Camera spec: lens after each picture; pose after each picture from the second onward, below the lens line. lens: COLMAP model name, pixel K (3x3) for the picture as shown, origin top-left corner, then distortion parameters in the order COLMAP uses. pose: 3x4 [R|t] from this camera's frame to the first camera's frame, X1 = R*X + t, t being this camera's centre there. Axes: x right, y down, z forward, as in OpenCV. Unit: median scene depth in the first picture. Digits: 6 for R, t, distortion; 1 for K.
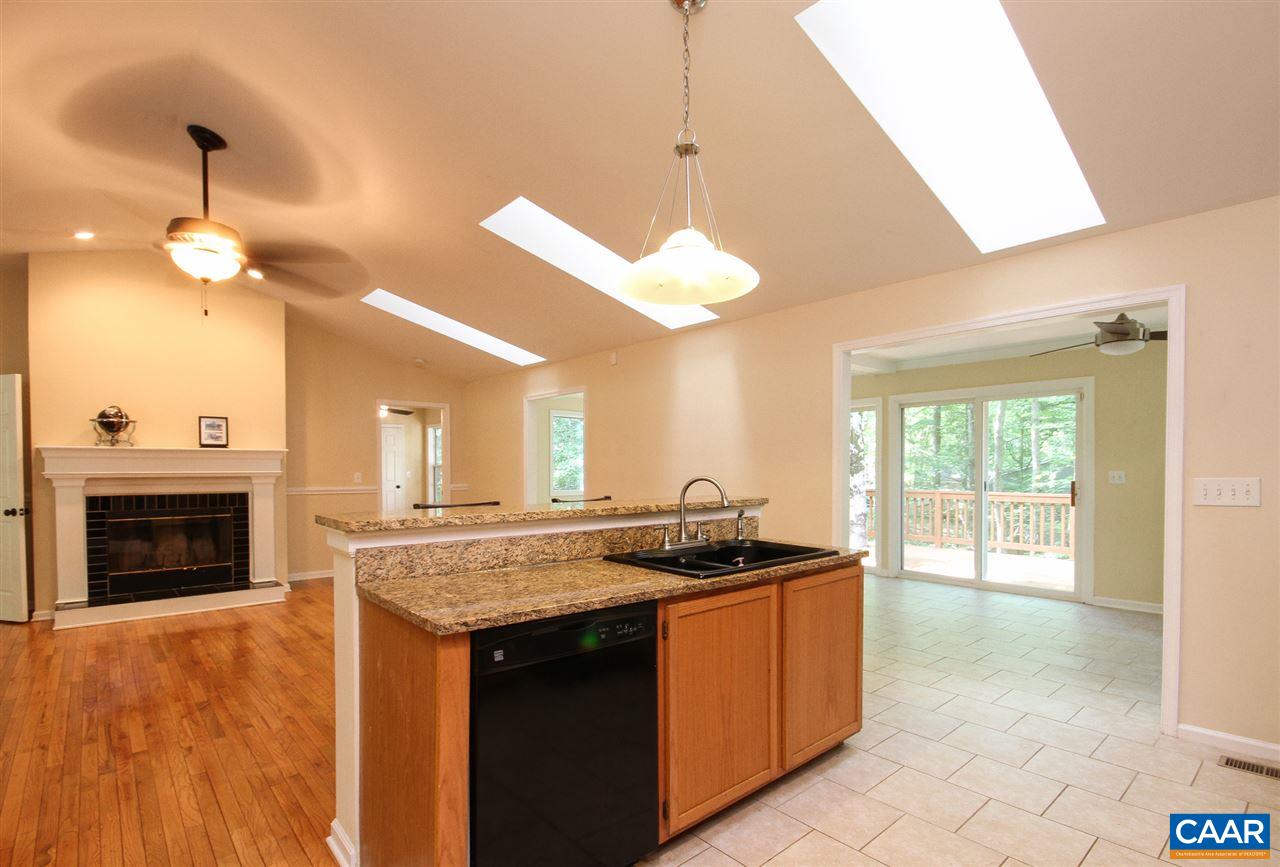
lens RADIAL K [[616.6, 0, 635.0], [0, 616.6, 481.6], [0, 0, 1]] dist [0.014256, -0.000361]
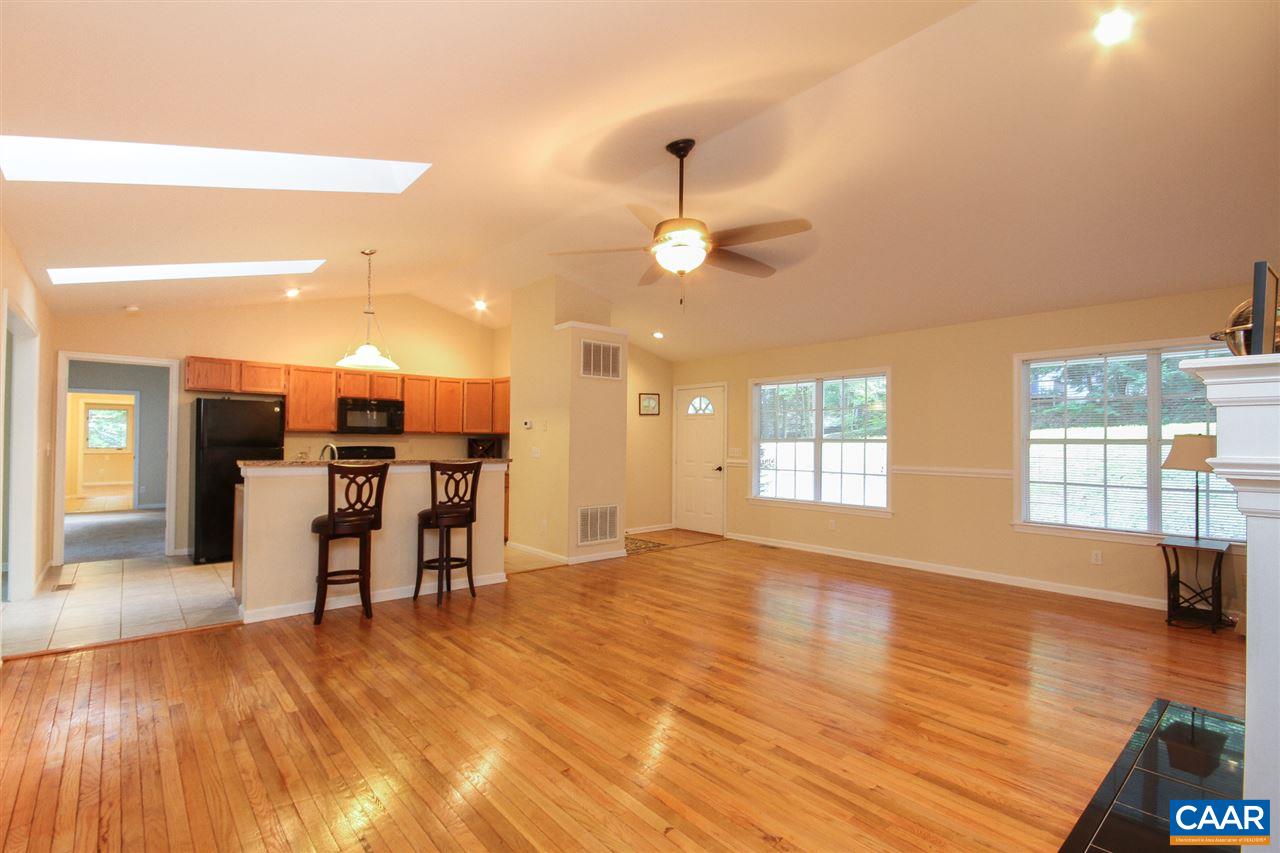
lens RADIAL K [[591.0, 0, 642.3], [0, 591.0, 431.3], [0, 0, 1]] dist [-0.000027, -0.000637]
pose [[-0.999952, -0.008058, -0.005509, -0.423609], [-0.008086, 0.999954, 0.005068, -0.031051], [0.005468, 0.005113, -0.999972, 1.413927]]
